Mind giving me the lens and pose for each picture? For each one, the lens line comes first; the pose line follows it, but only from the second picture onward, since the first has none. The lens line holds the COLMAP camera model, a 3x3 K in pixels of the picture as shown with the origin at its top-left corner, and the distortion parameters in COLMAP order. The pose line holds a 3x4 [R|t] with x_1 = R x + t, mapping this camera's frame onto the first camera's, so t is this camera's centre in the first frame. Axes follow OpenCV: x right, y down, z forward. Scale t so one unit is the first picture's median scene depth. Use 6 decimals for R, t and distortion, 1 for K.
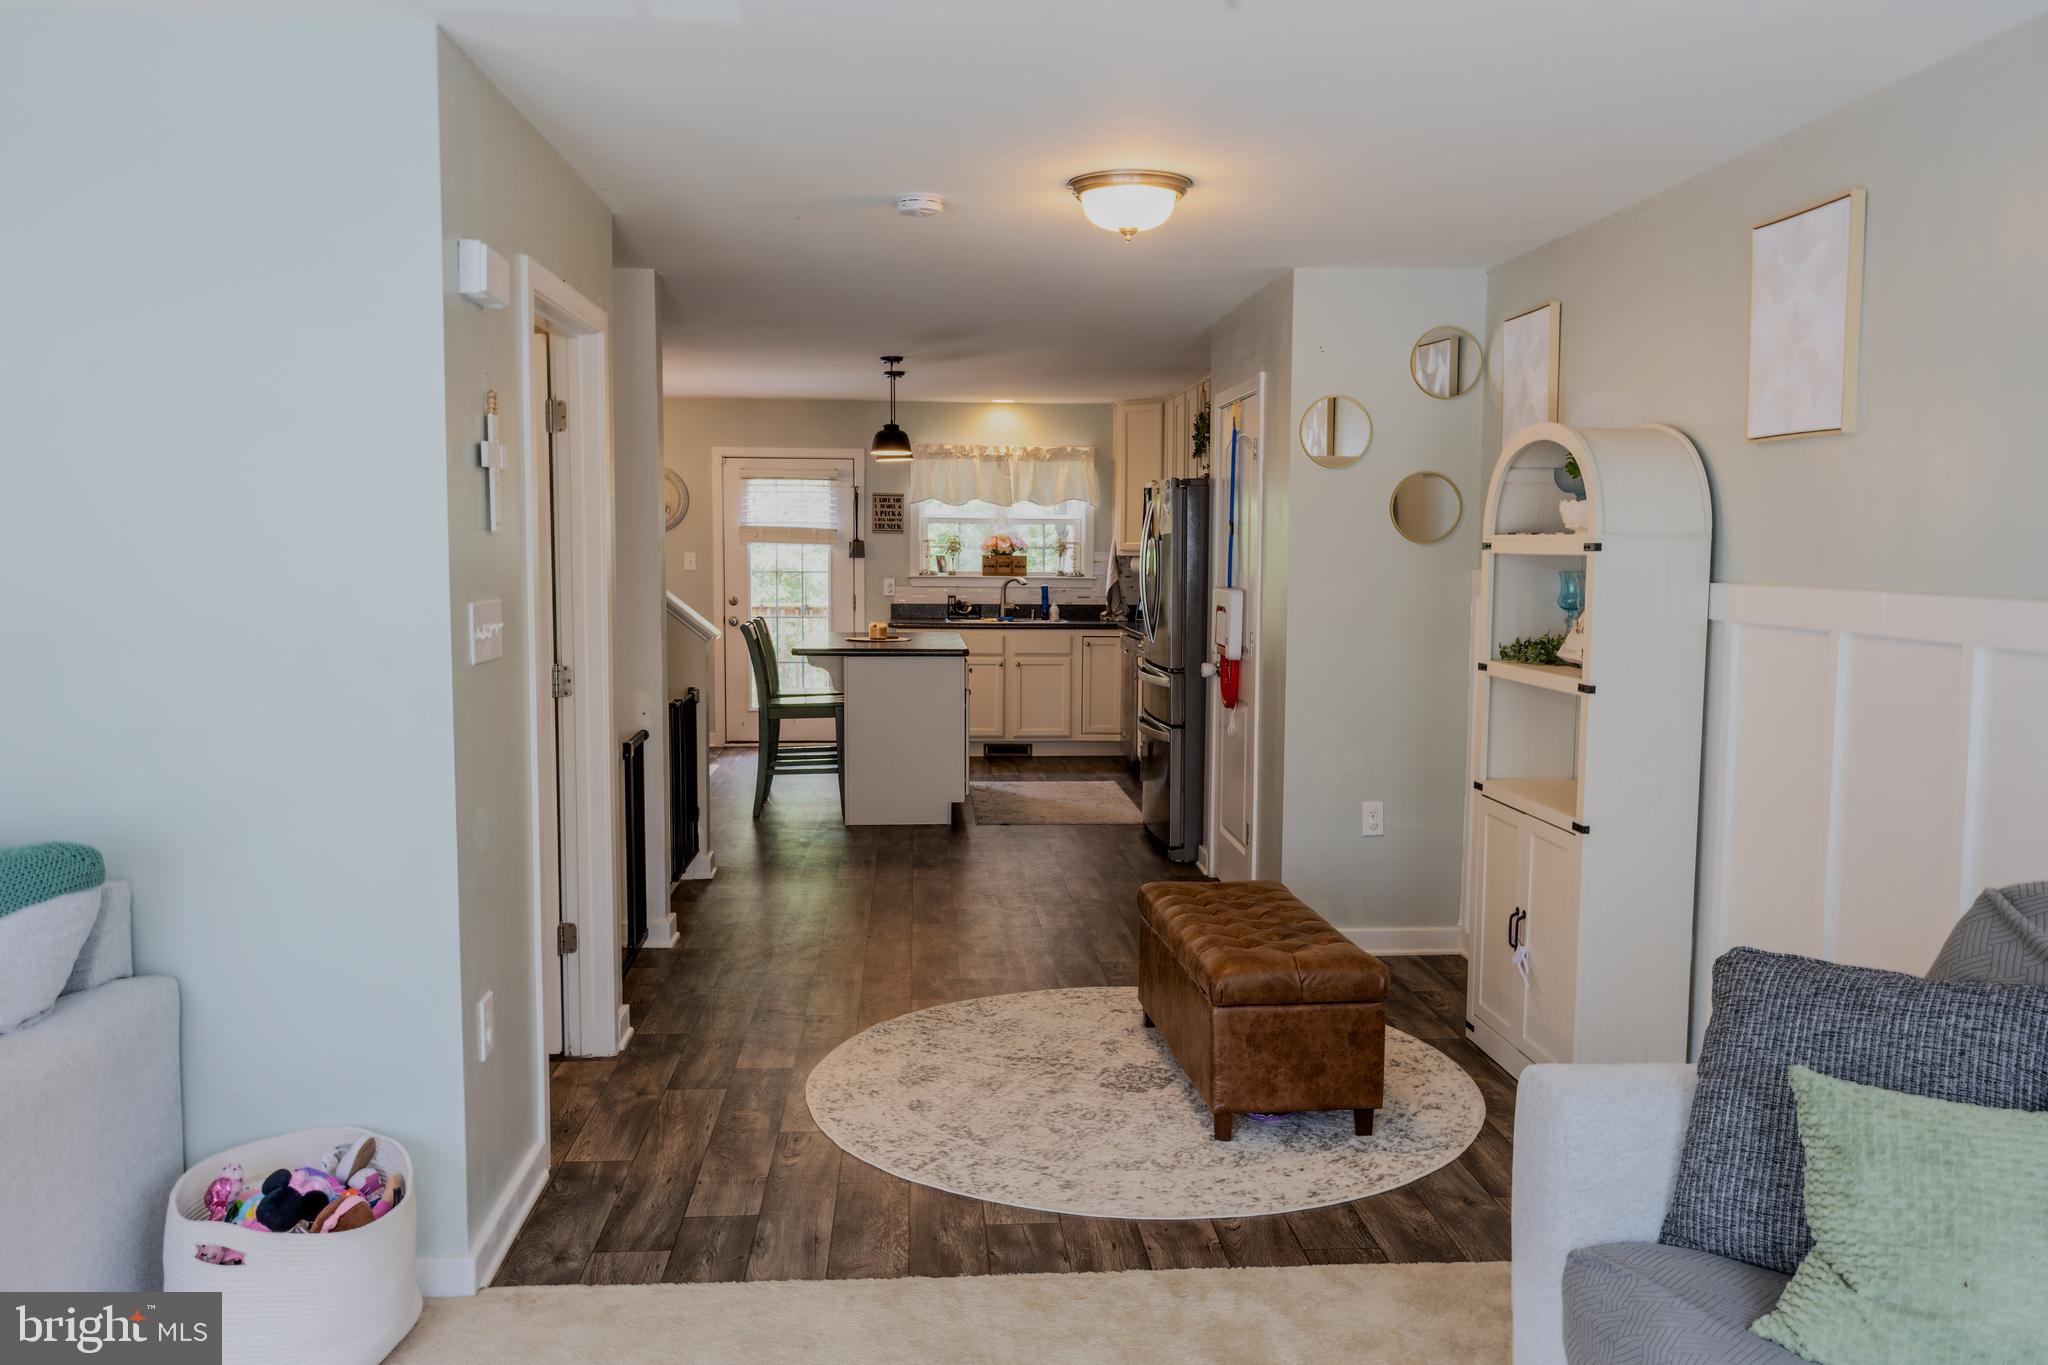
lens RADIAL K [[1599.1, 0, 1024.8], [0, 1599.1, 684.2], [0, 0, 1]] dist [0.001749, -0.000862]
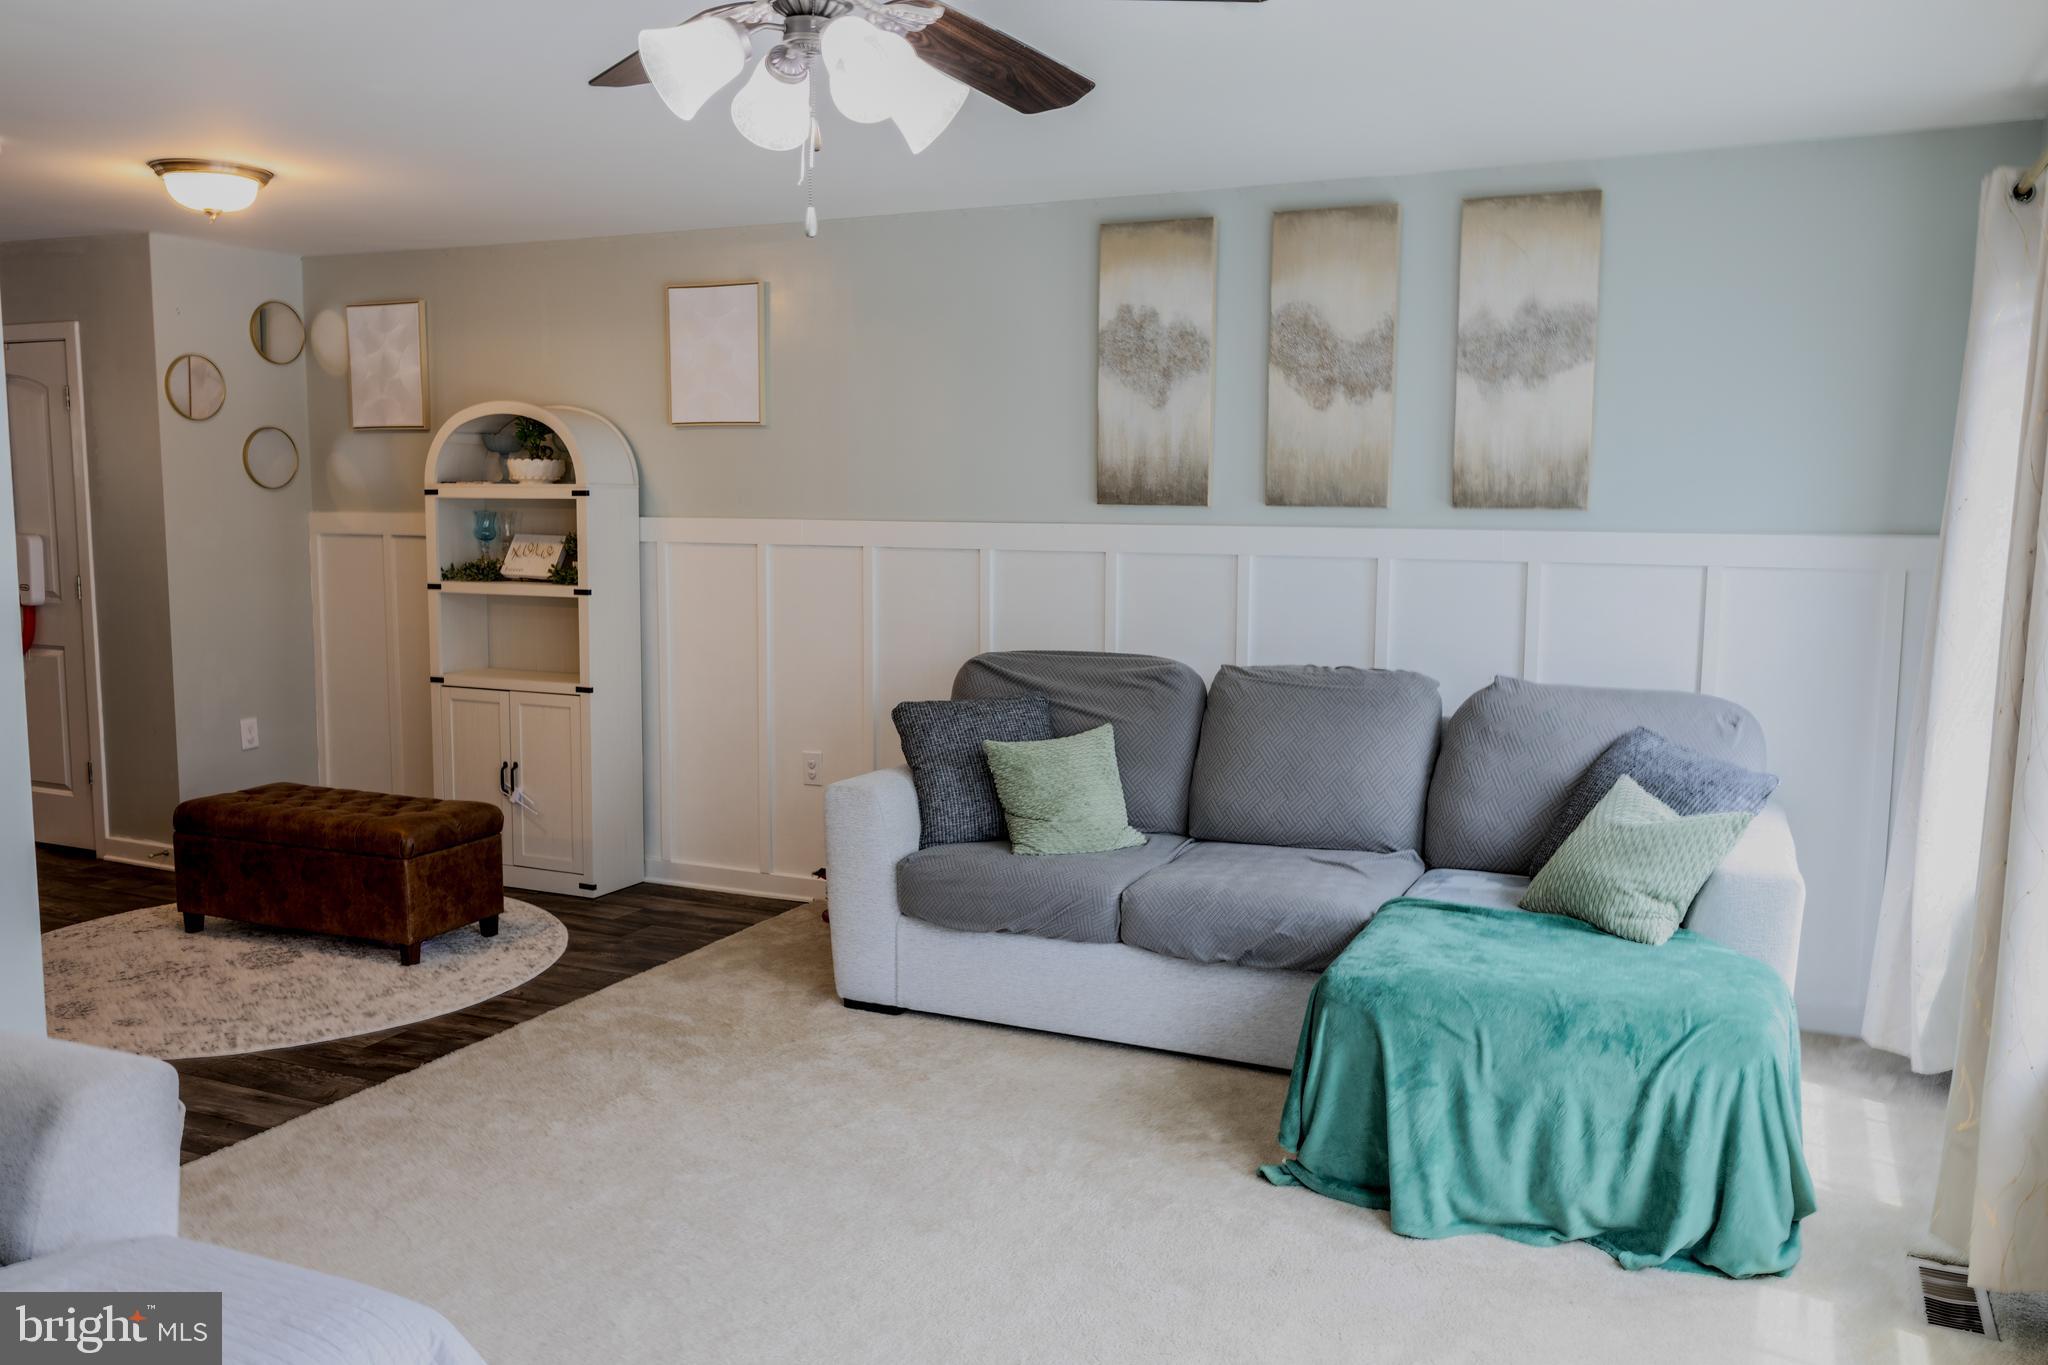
lens RADIAL K [[1599.1, 0, 1026.4], [0, 1599.1, 683.7], [0, 0, 1]] dist [0.001749, -0.000862]
pose [[0.479054, -0.104212, 0.871577, -0.727525], [0.073289, 0.994209, 0.078592, 0.000626], [-0.874721, 0.026227, 0.483918, -0.041405]]
